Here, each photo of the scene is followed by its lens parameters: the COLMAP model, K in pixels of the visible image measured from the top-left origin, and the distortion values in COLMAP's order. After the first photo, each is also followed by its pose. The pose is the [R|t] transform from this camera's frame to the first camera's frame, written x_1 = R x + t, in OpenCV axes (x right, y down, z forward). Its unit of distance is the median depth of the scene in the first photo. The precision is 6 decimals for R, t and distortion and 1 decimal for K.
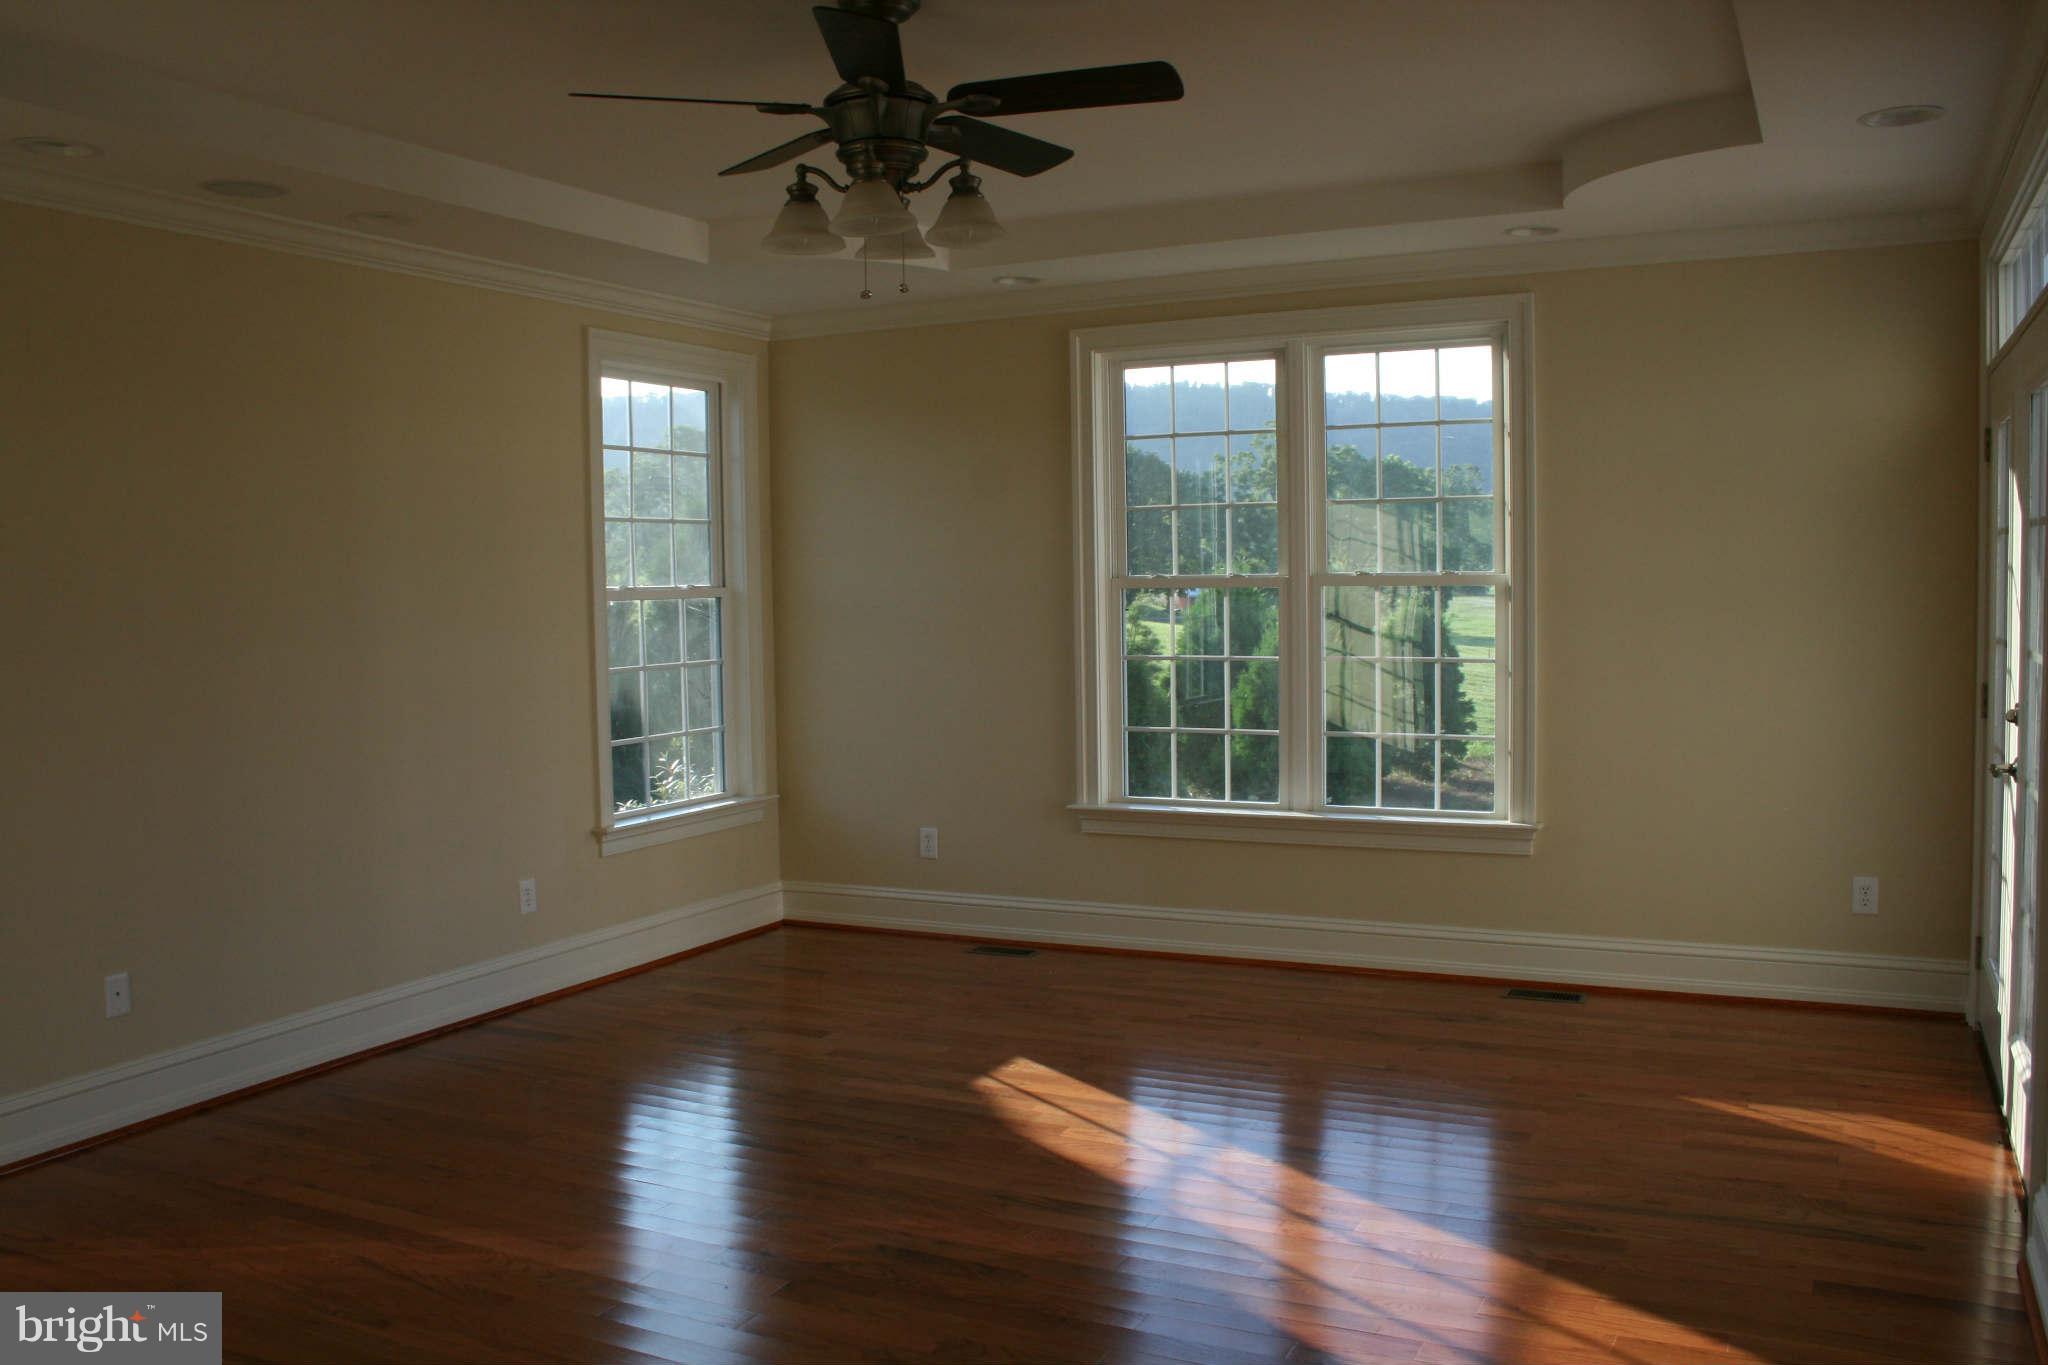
lens RADIAL K [[1718.1, 0, 1032.1], [0, 1718.1, 690.3], [0, 0, 1]] dist [-0.097122, 0.014178]
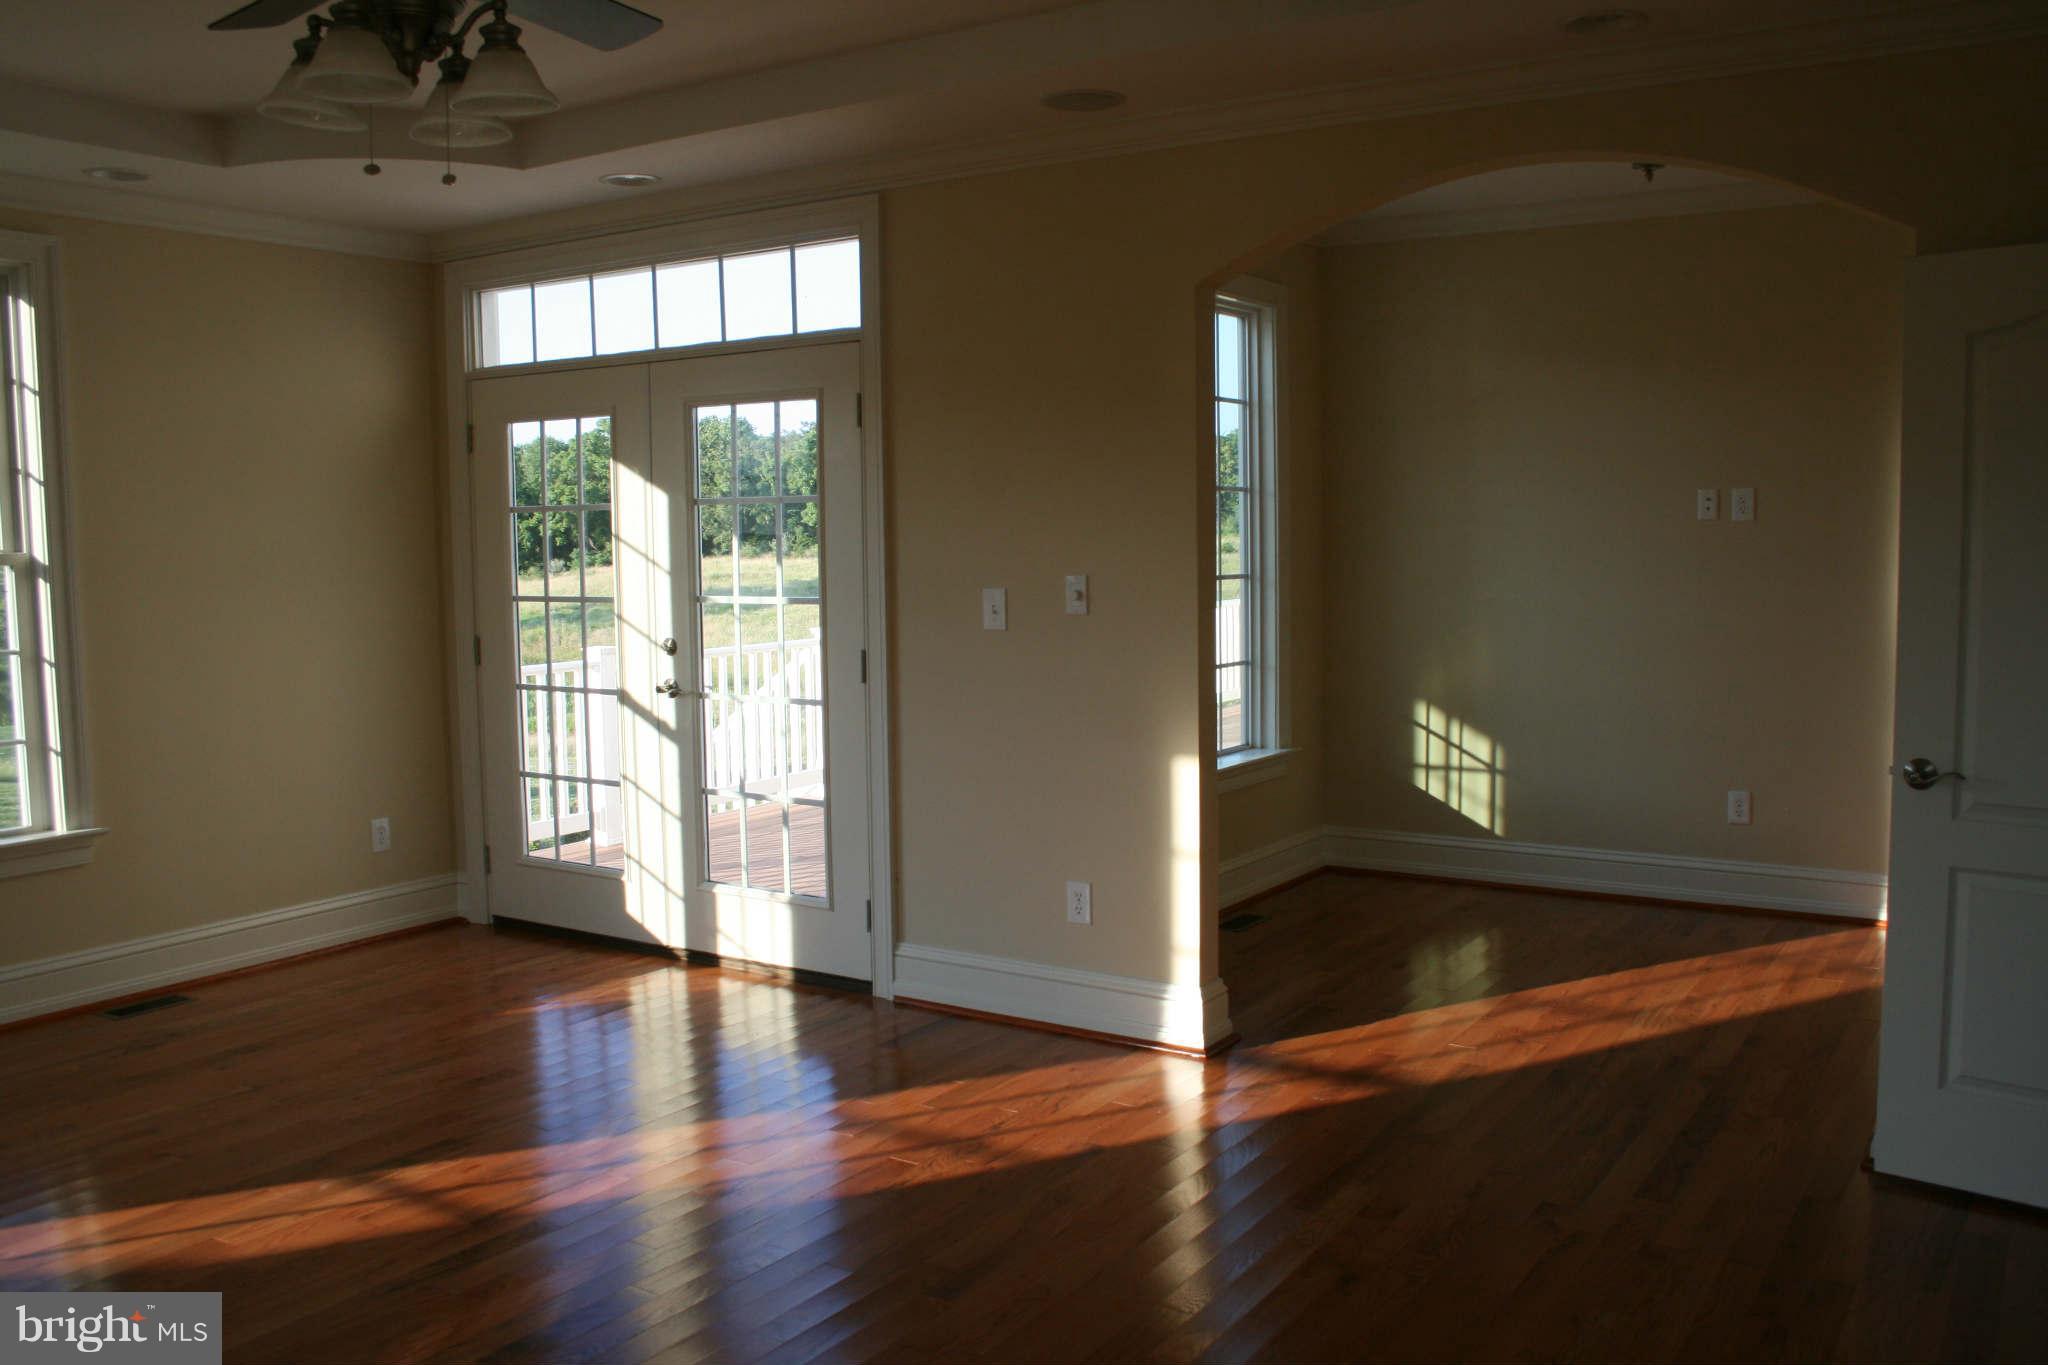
lens RADIAL K [[1718.1, 0, 1017.0], [0, 1718.1, 683.4], [0, 0, 1]] dist [-0.097122, 0.014178]
pose [[0.142840, -0.087970, 0.985829, -0.589214], [0.077223, 0.993996, 0.077510, -0.038090], [-0.986729, 0.065057, 0.148775, 0.403965]]
